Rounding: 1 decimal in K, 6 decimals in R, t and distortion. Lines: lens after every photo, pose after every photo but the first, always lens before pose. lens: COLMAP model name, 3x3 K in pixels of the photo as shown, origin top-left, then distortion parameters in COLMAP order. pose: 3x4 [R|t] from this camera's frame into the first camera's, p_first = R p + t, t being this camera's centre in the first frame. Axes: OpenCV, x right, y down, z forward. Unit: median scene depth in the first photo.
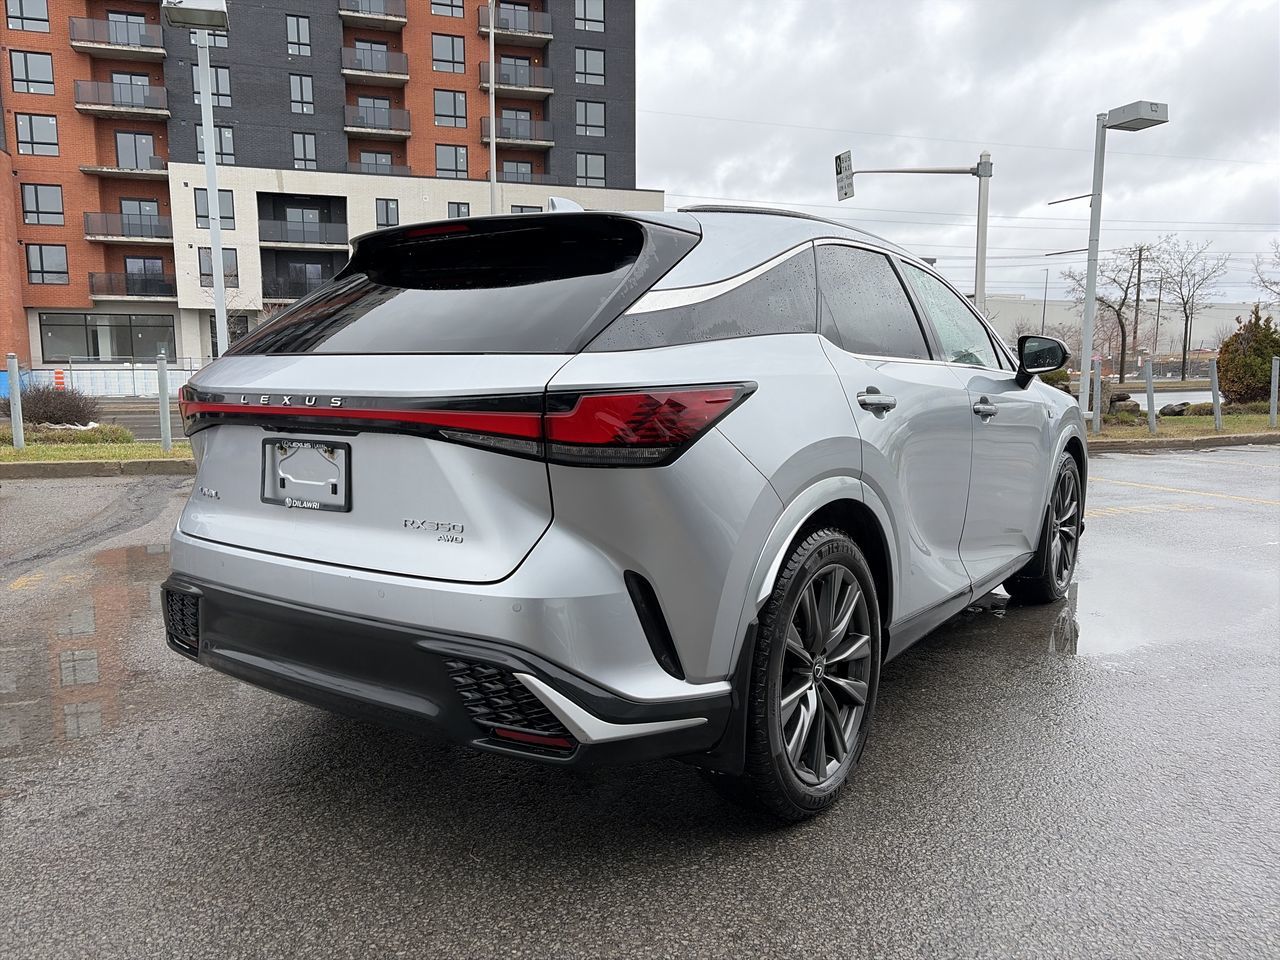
lens RADIAL K [[963.9, 0, 638.9], [0, 963.9, 484.8], [0, 0, 1]] dist [0.044248, -0.037994]
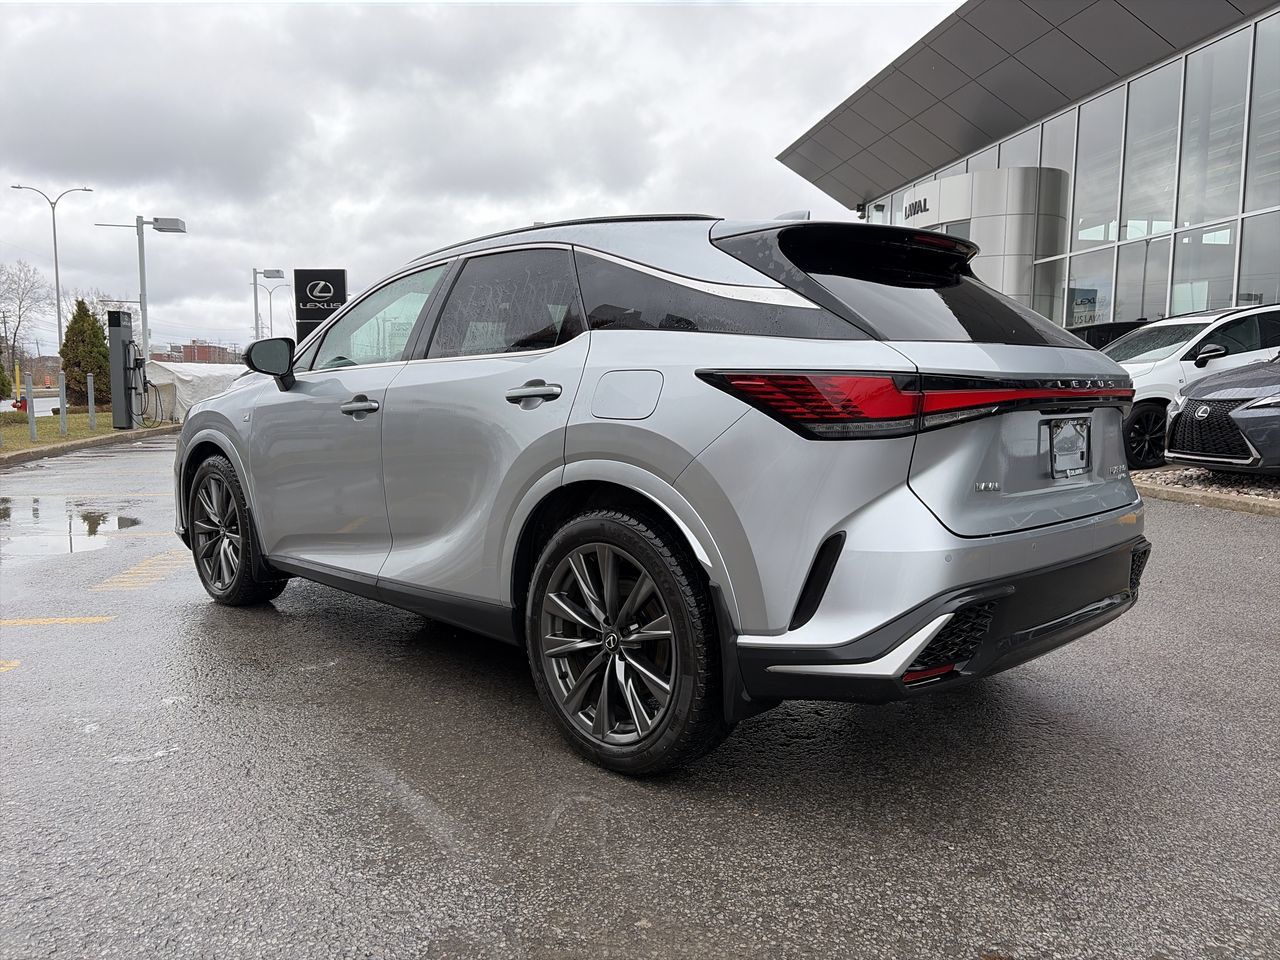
lens RADIAL K [[963.9, 0, 643.3], [0, 963.9, 480.3], [0, 0, 1]] dist [0.044248, -0.037994]
pose [[0.179845, -0.095308, 0.979067, -1.268004], [0.120042, 0.989983, 0.074320, -0.096282], [-0.976343, 0.104163, 0.189484, 1.020321]]
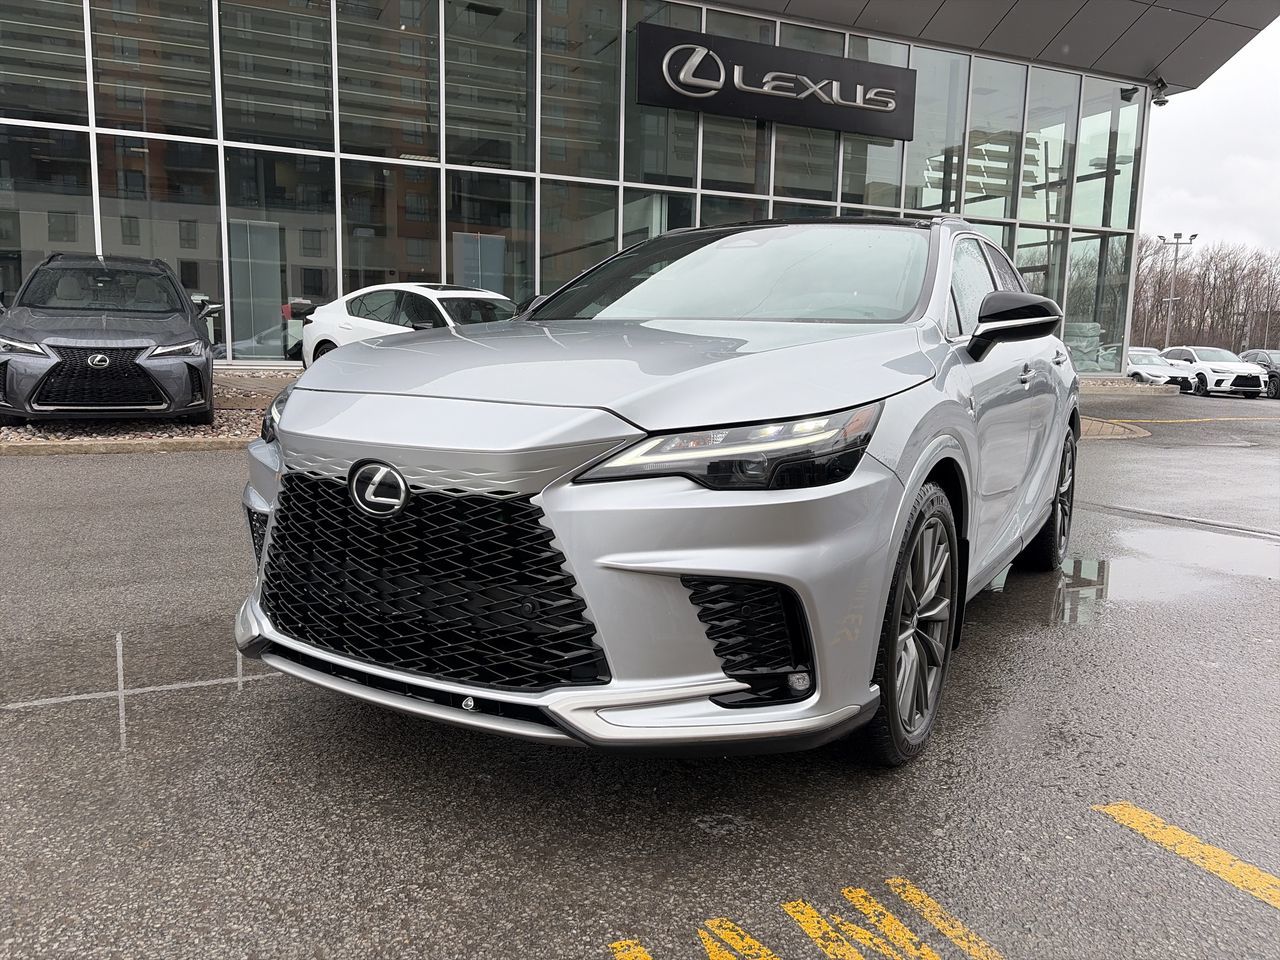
lens RADIAL K [[963.9, 0, 631.5], [0, 963.9, 479.6], [0, 0, 1]] dist [0.044248, -0.037994]
pose [[-0.996787, -0.008157, -0.079677, 0.554007], [-0.028669, 0.965223, 0.259852, -0.329811], [0.074787, 0.261301, -0.962356, 2.859246]]
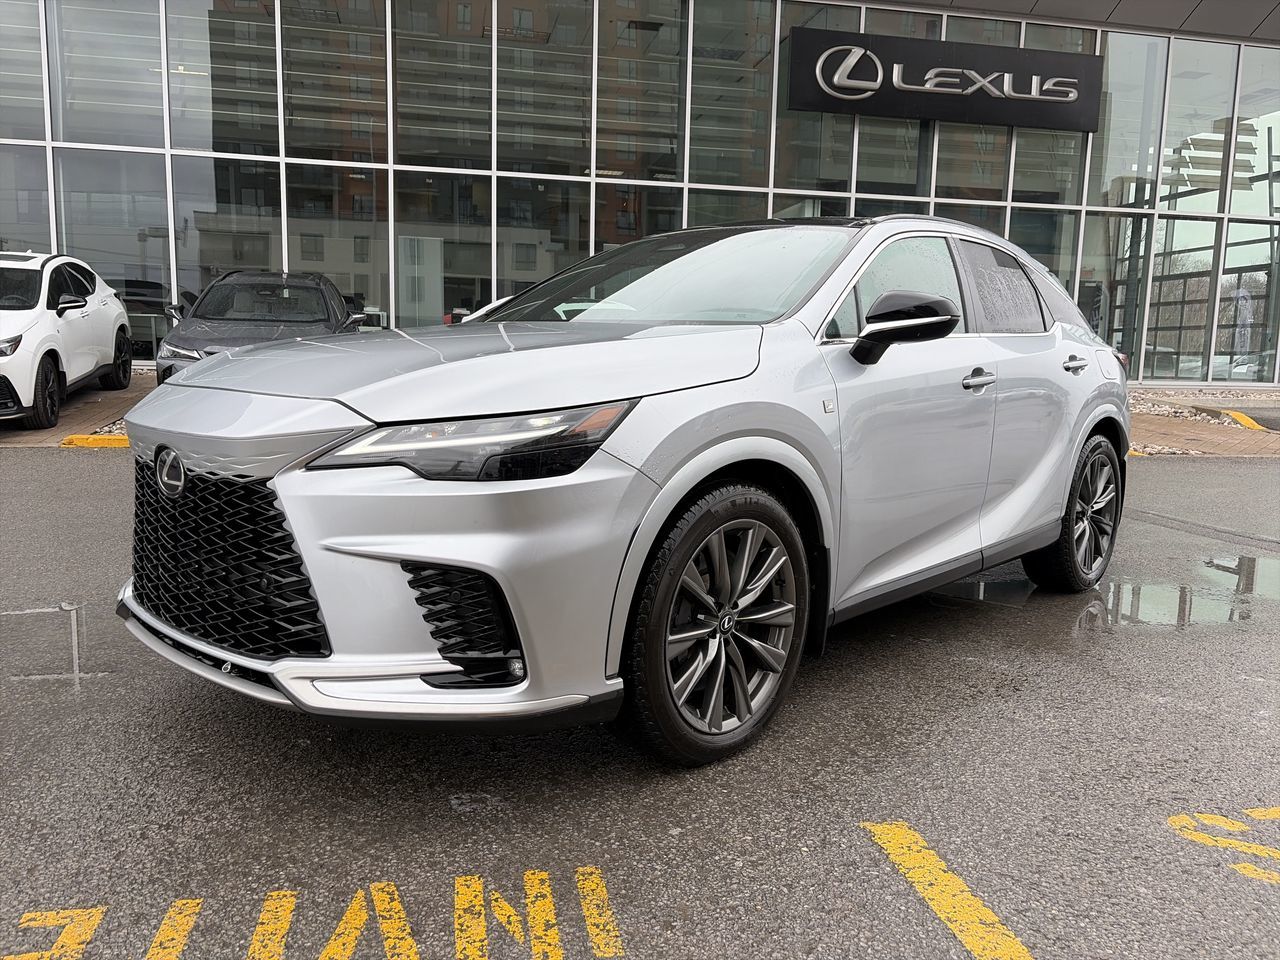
lens RADIAL K [[963.9, 0, 631.3], [0, 963.9, 482.6], [0, 0, 1]] dist [0.044248, -0.037994]
pose [[-0.990912, -0.037791, 0.129090, 0.195099], [-0.003365, 0.966384, 0.257080, -0.330522], [-0.134466, 0.254310, -0.957729, 2.879081]]
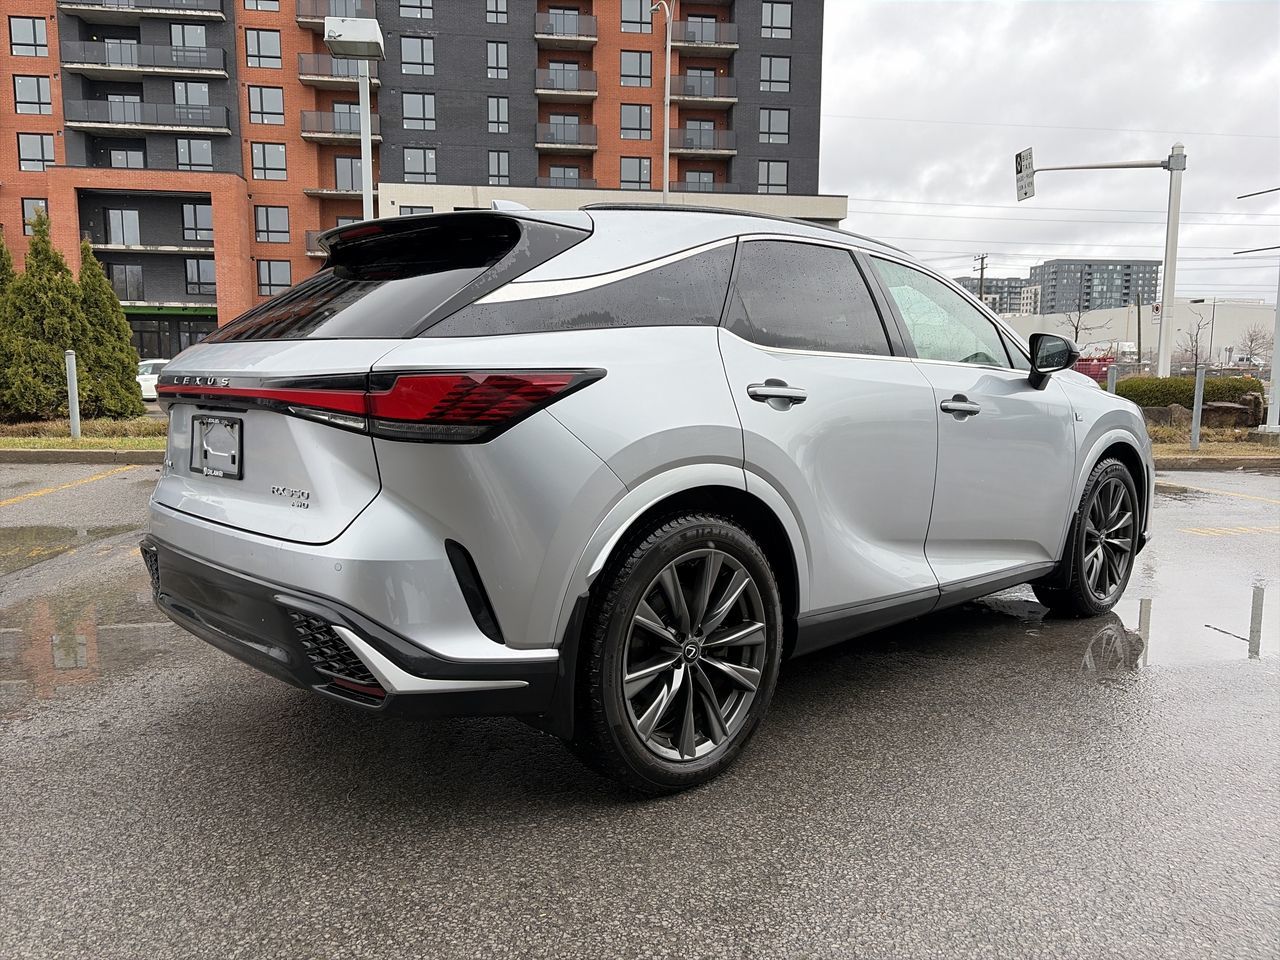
lens RADIAL K [[963.9, 0, 641.6], [0, 963.9, 482.1], [0, 0, 1]] dist [0.044248, -0.037994]
pose [[0.981506, 0.029970, -0.189068, 0.286343], [-0.032043, 0.999455, -0.007916, 0.018951], [0.188728, 0.013827, 0.981932, -0.018738]]
